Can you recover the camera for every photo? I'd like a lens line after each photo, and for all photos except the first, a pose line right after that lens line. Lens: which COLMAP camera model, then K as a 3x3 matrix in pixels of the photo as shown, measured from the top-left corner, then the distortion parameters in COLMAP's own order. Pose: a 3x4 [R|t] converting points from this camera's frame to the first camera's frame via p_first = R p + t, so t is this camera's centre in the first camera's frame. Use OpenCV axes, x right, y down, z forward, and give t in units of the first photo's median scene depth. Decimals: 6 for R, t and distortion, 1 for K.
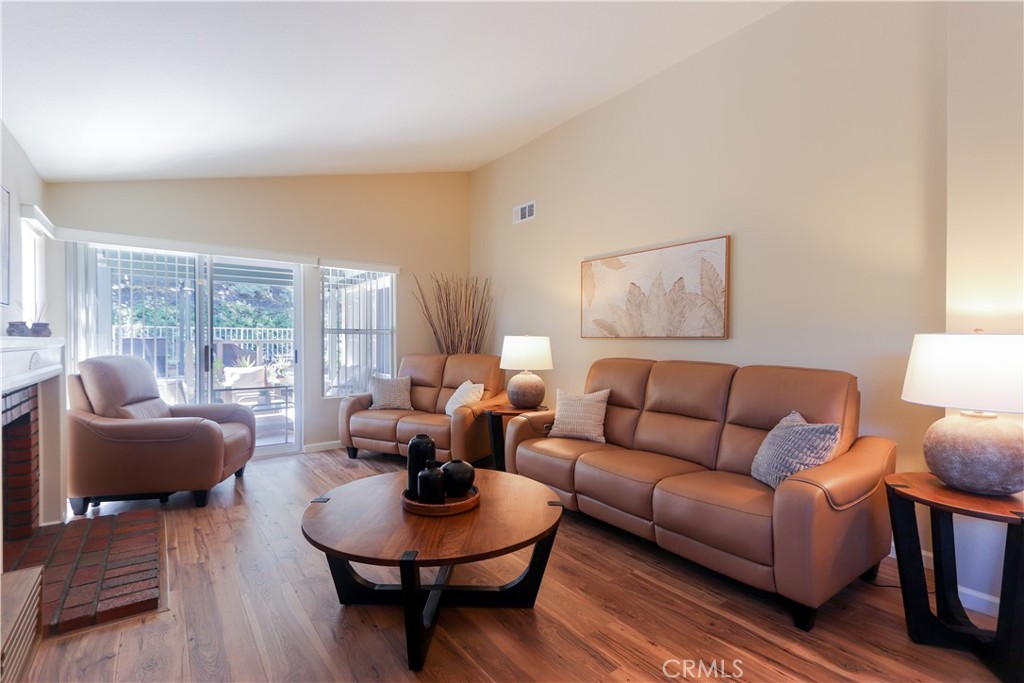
lens RADIAL K [[475.9, 0, 512.7], [0, 475.9, 344.4], [0, 0, 1]] dist [0.002068, 0.000349]
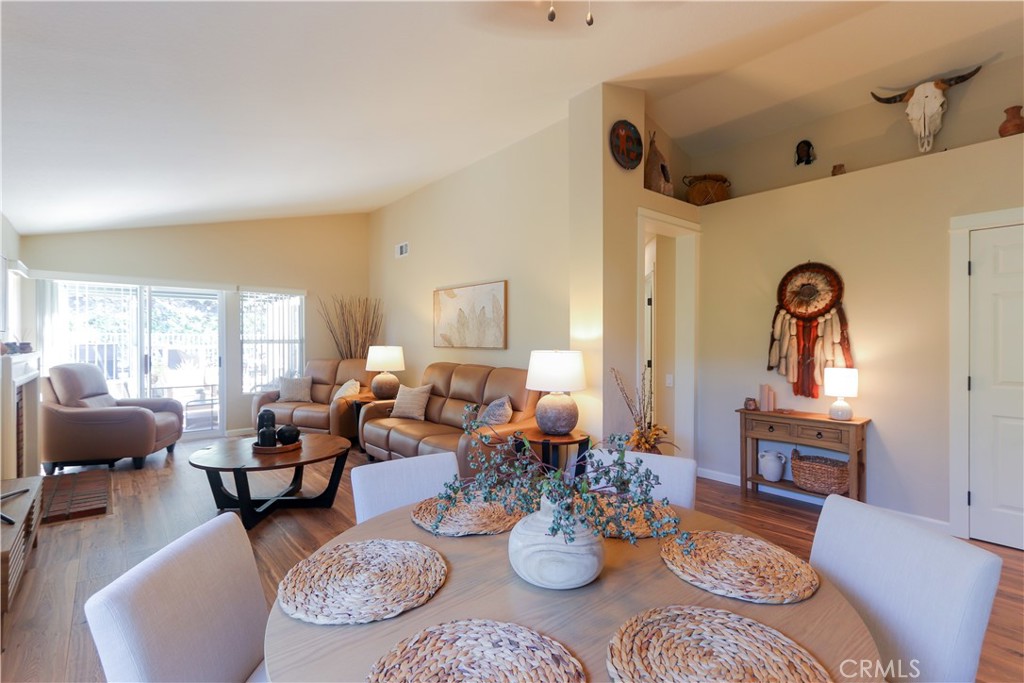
lens RADIAL K [[476.4, 0, 512.0], [0, 476.4, 341.5], [0, 0, 1]] dist [-0.003198, -0.000055]
pose [[0.998007, -0.004316, 0.062959, 0.346448], [0.004699, 0.999971, -0.005937, -0.025113], [-0.062932, 0.006221, 0.997998, -0.456695]]
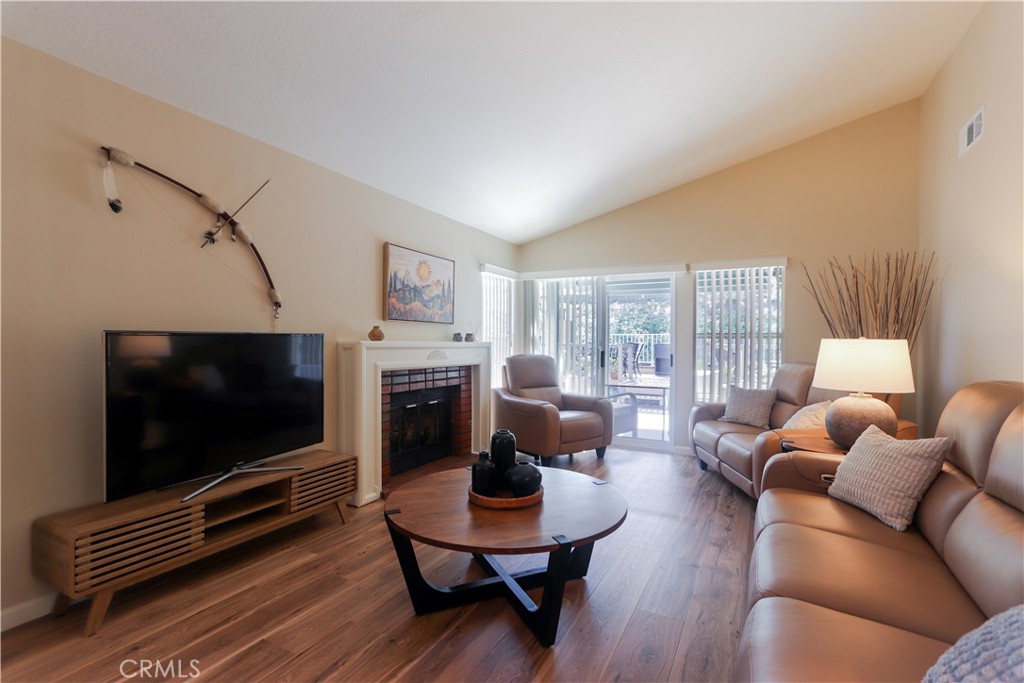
lens RADIAL K [[466.7, 0, 511.8], [0, 466.7, 351.1], [0, 0, 1]] dist [0.002686, 0.000489]
pose [[0.425438, 0.014948, -0.904864, 0.454204], [-0.014244, 0.999850, 0.009820, -0.000550], [0.904875, 0.008711, 0.425587, 0.331121]]
